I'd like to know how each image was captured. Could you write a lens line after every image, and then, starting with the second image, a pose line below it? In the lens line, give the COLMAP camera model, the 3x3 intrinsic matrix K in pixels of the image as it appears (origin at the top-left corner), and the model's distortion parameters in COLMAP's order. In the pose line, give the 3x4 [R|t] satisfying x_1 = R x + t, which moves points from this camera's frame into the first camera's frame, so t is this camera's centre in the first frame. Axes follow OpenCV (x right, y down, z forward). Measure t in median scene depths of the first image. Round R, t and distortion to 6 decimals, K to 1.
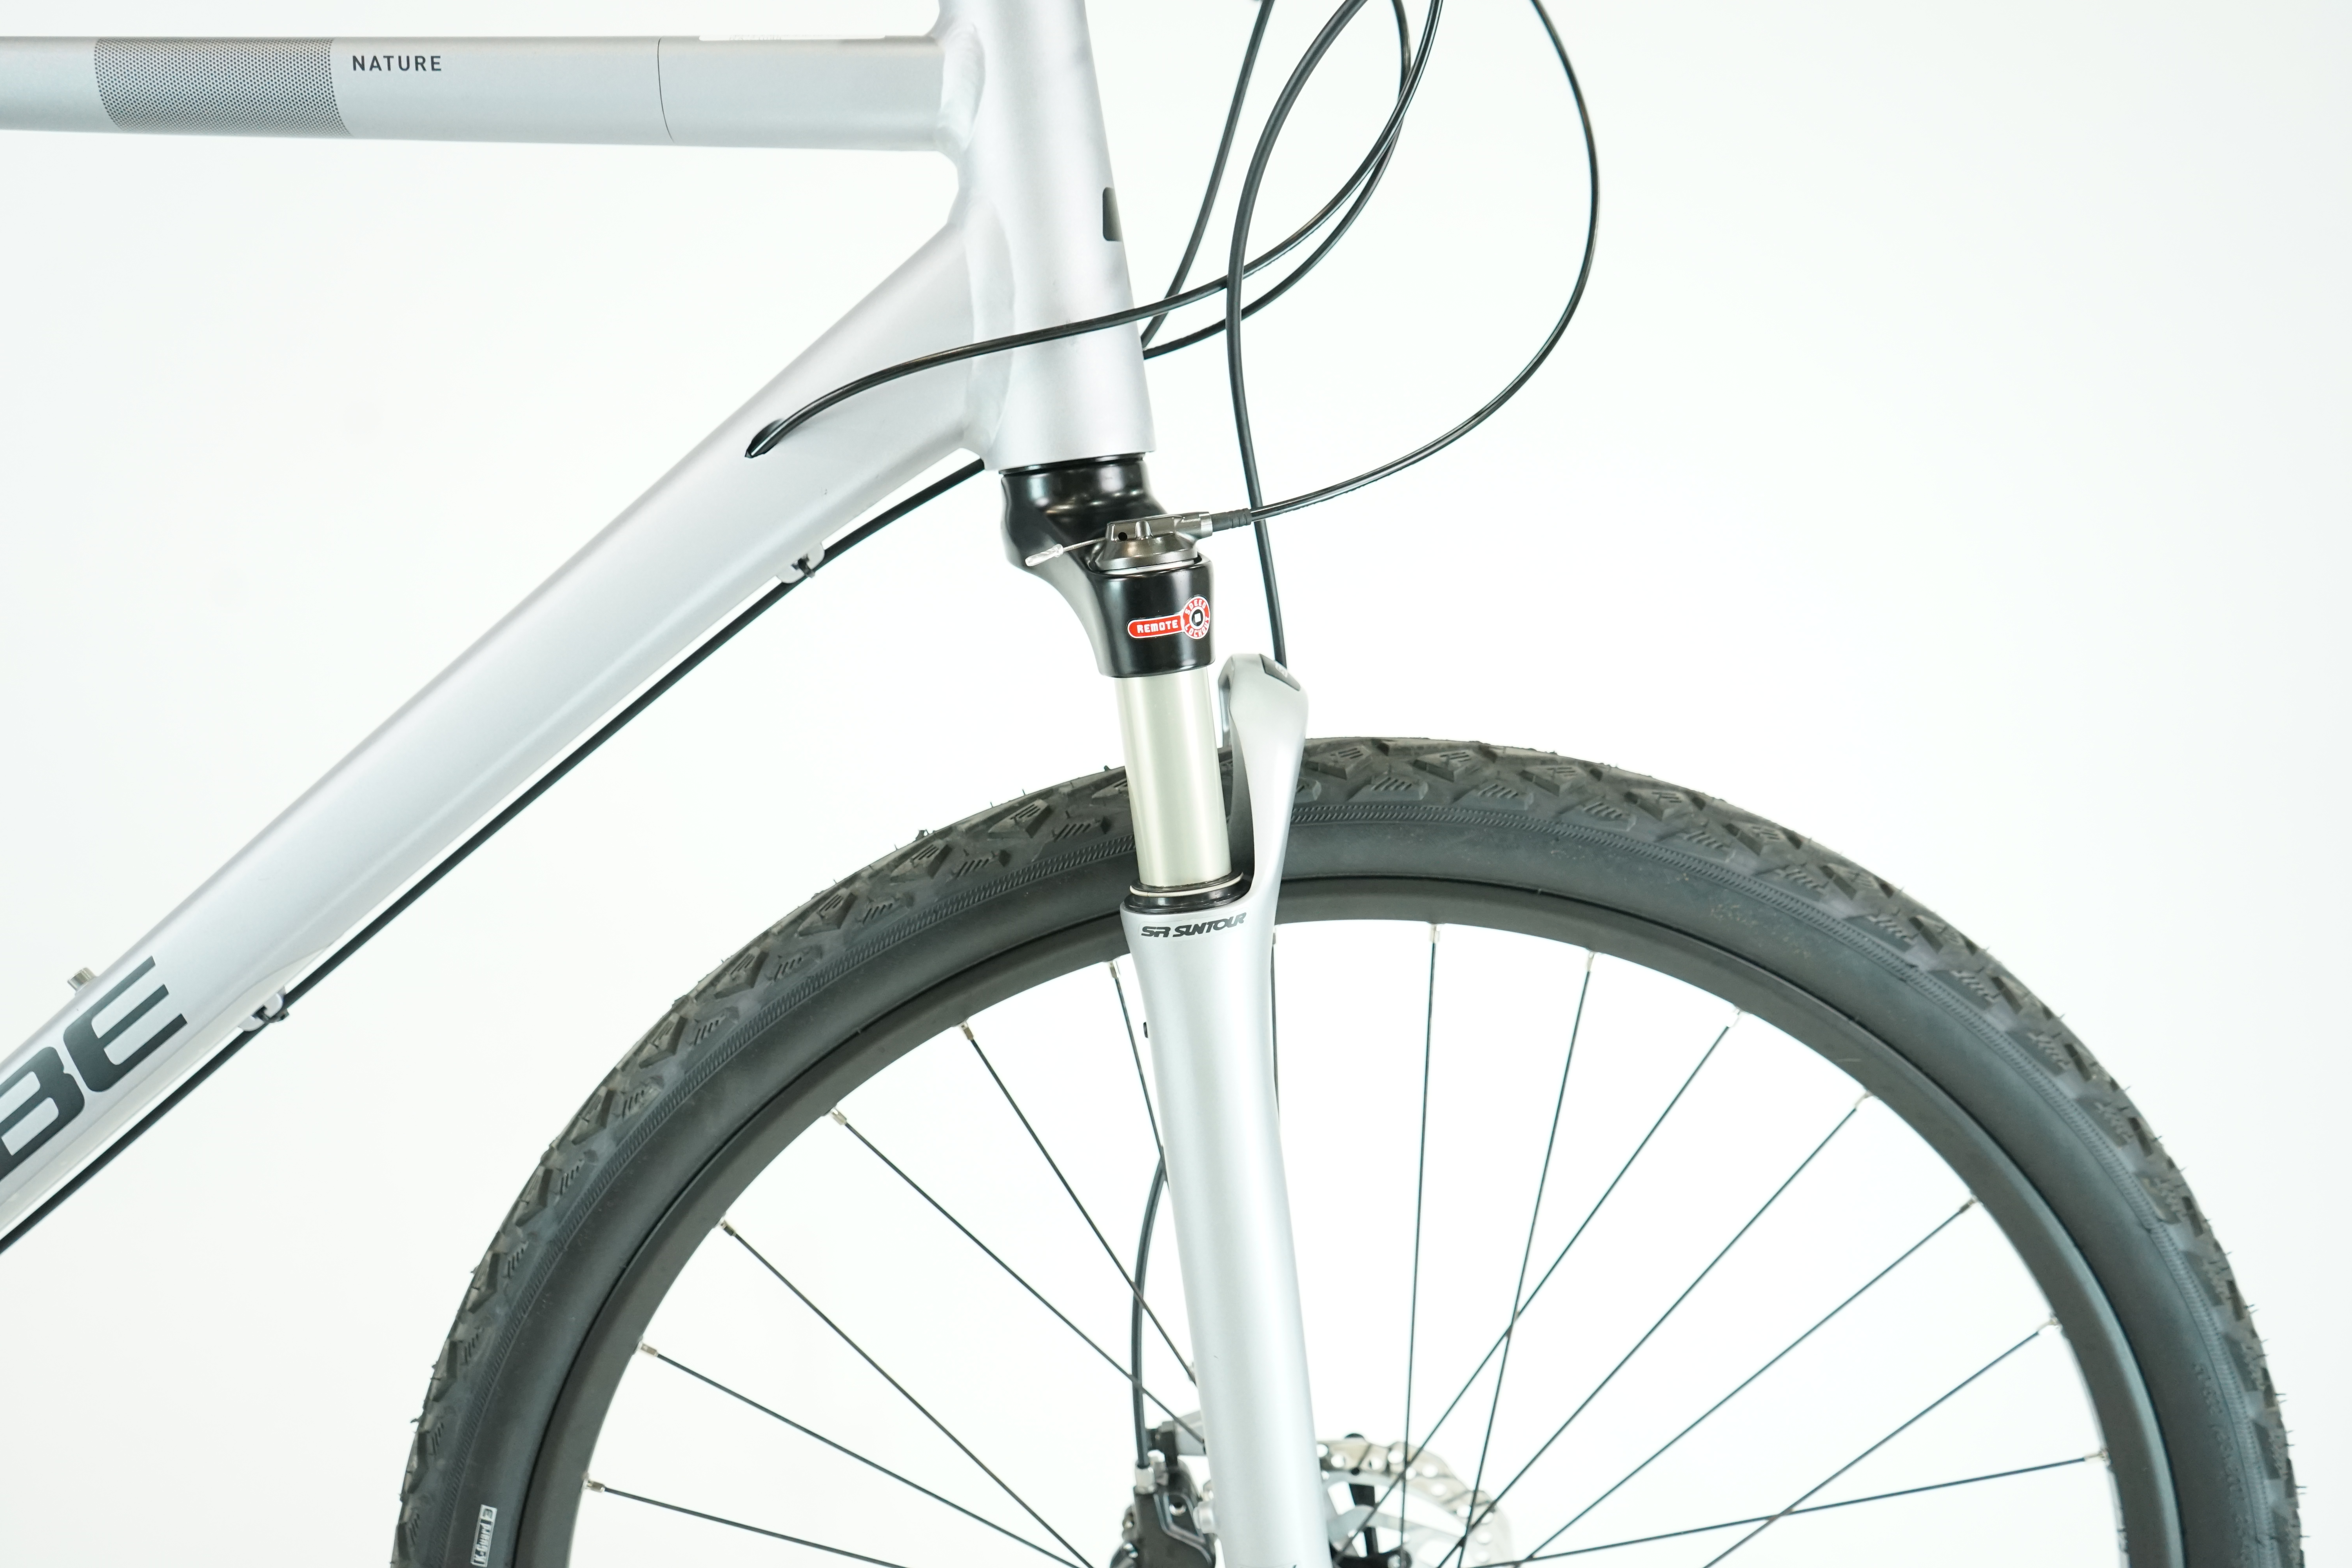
lens RADIAL K [[1811.3, 0, 1176.0], [0, 1811.3, 784.0], [0, 0, 1]] dist [-0.029366, -0.000973]
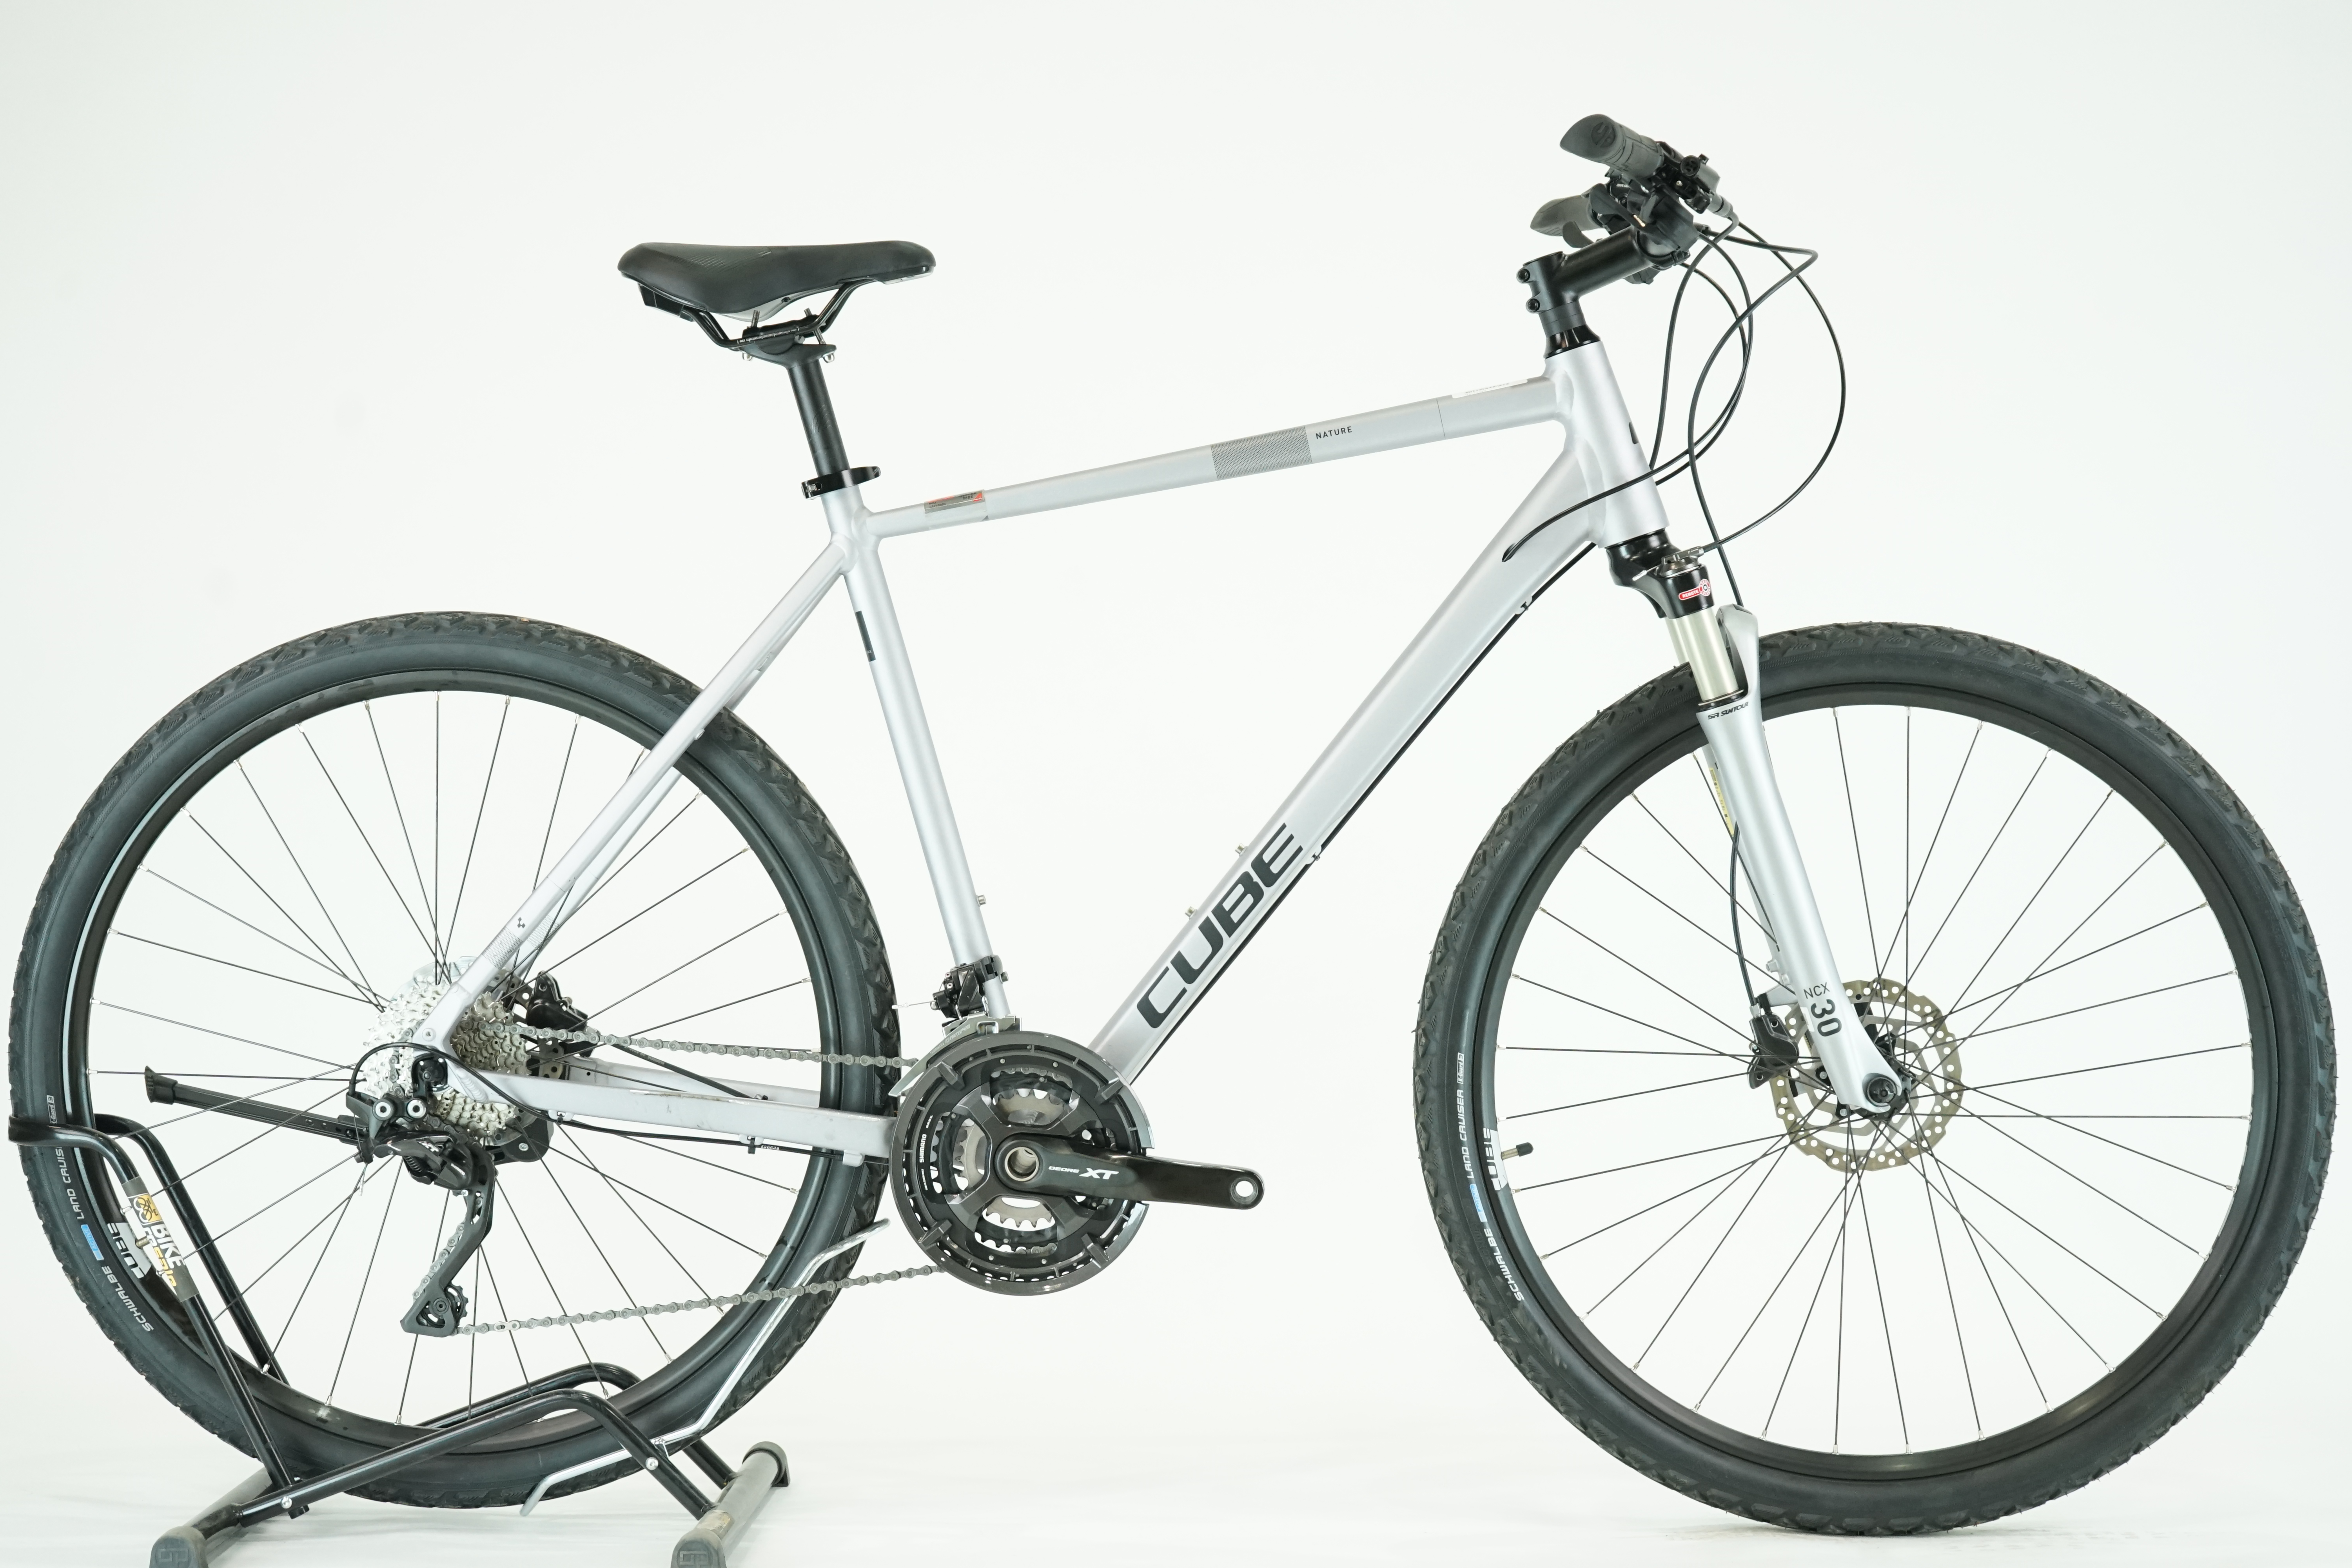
lens RADIAL K [[4180.5, 0, 1176.0], [0, 4180.5, 784.0], [0, 0, 1]] dist [-0.062681, -0.092649]
pose [[0.978744, -0.193682, -0.067436, -0.334319], [0.184449, 0.975062, -0.123421, 0.683322], [0.089658, 0.108359, 0.990060, -4.327379]]
